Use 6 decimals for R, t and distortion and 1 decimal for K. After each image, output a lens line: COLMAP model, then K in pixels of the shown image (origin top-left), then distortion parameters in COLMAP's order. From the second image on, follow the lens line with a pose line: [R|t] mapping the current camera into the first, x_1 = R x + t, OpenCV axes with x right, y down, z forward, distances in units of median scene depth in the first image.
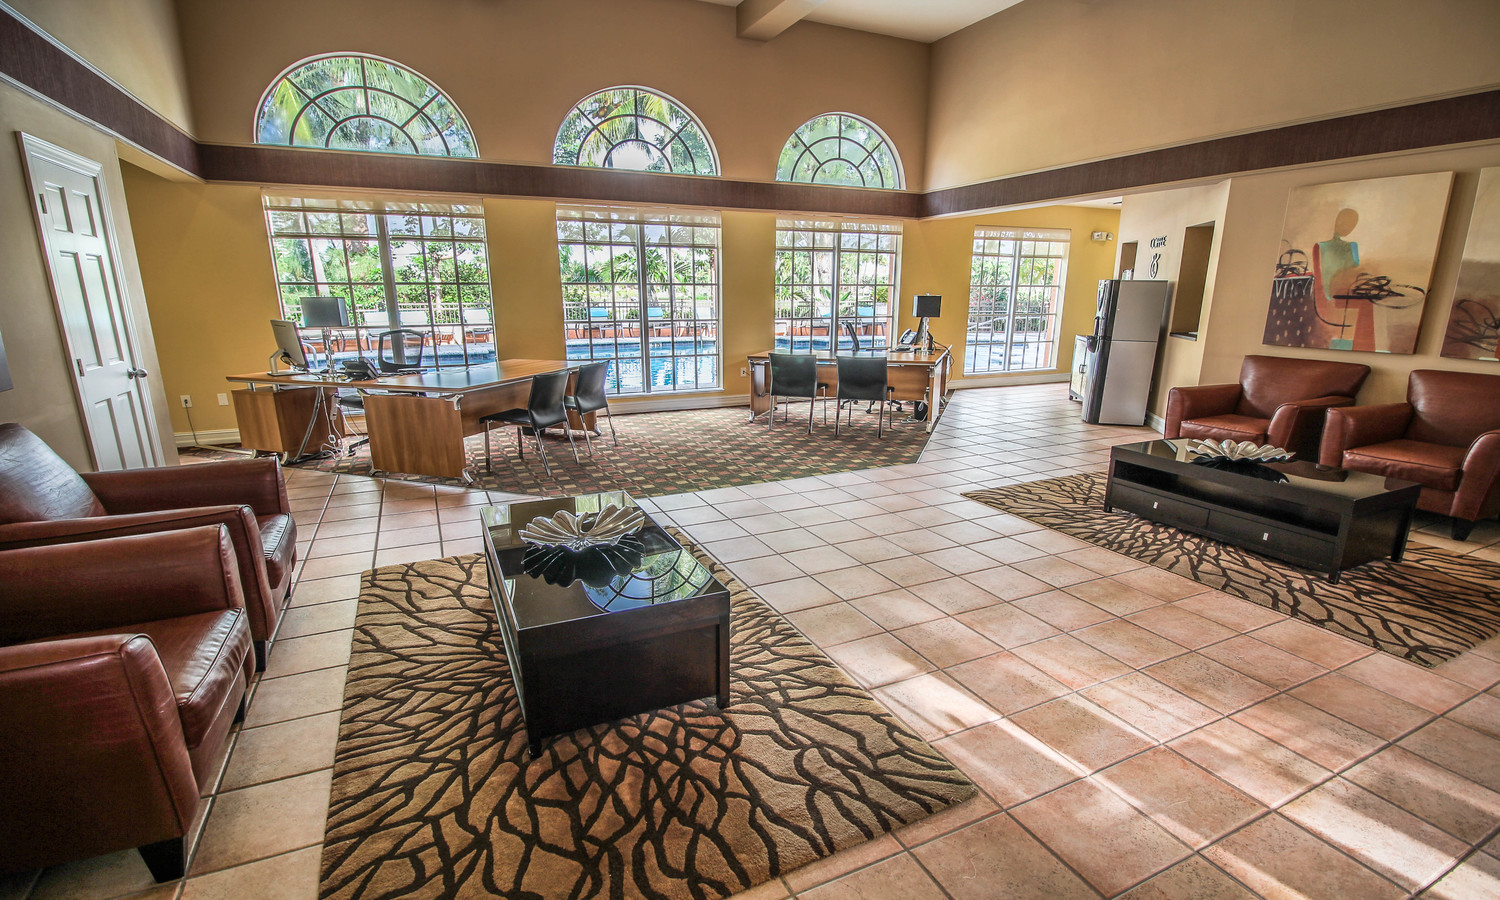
lens RADIAL K [[671.7, 0, 746.5], [0, 671.7, 515.0], [0, 0, 1]] dist [-0.017420, 0.000437]
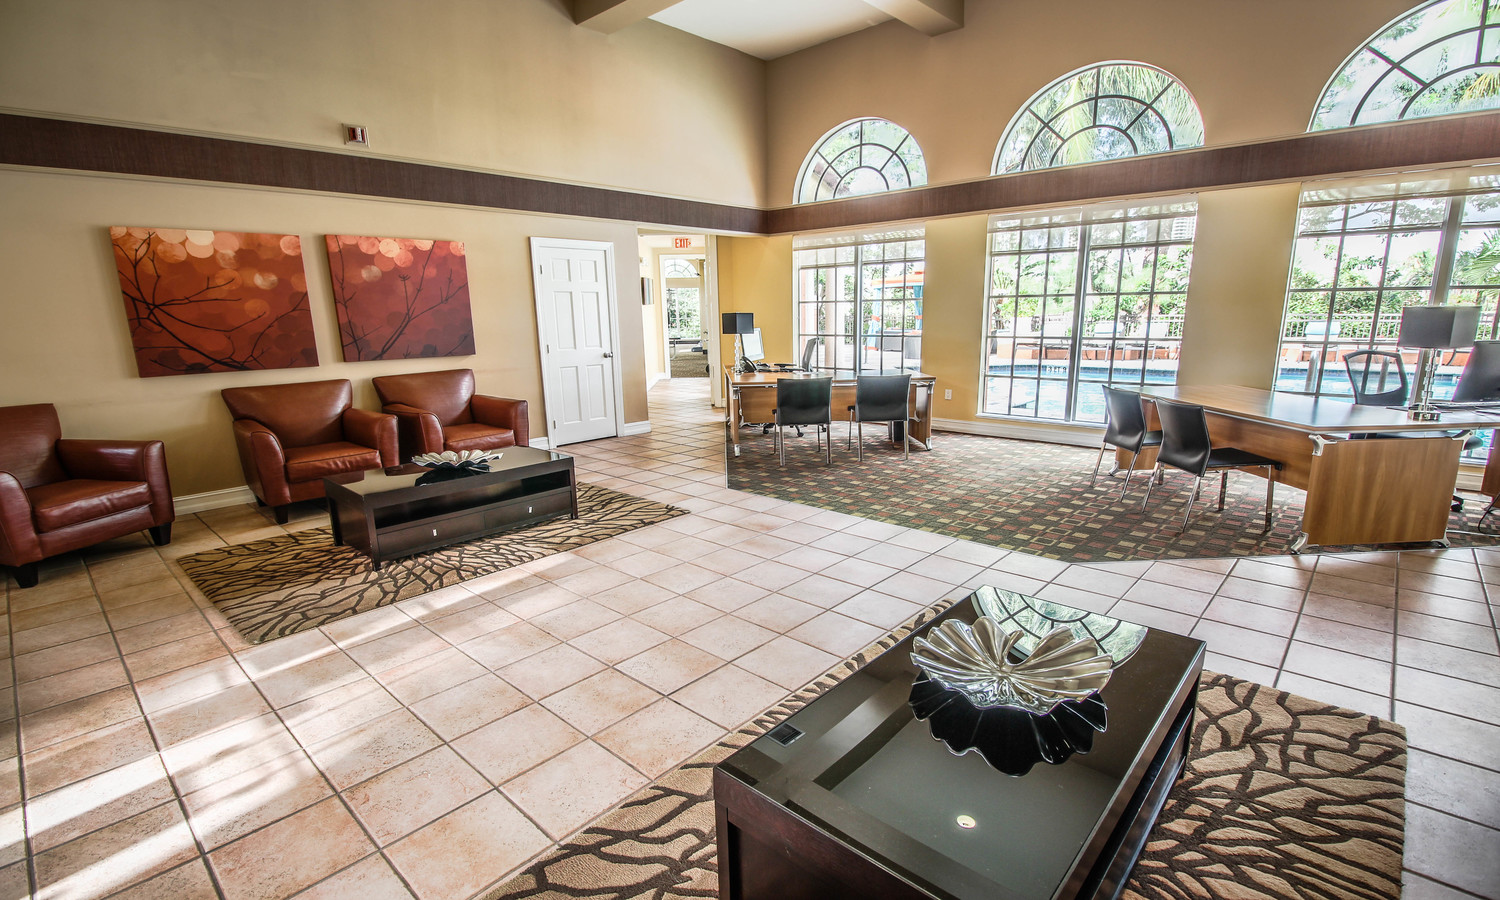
lens RADIAL K [[705.9, 0, 750.0], [0, 705.9, 450.0], [0, 0, 1]] dist [0.001898, -0.000438]
pose [[0.375823, 0.177911, -0.909453, 0.771785], [-0.272093, 0.959326, 0.075227, -0.156884], [0.885845, 0.219184, 0.408945, 0.445994]]
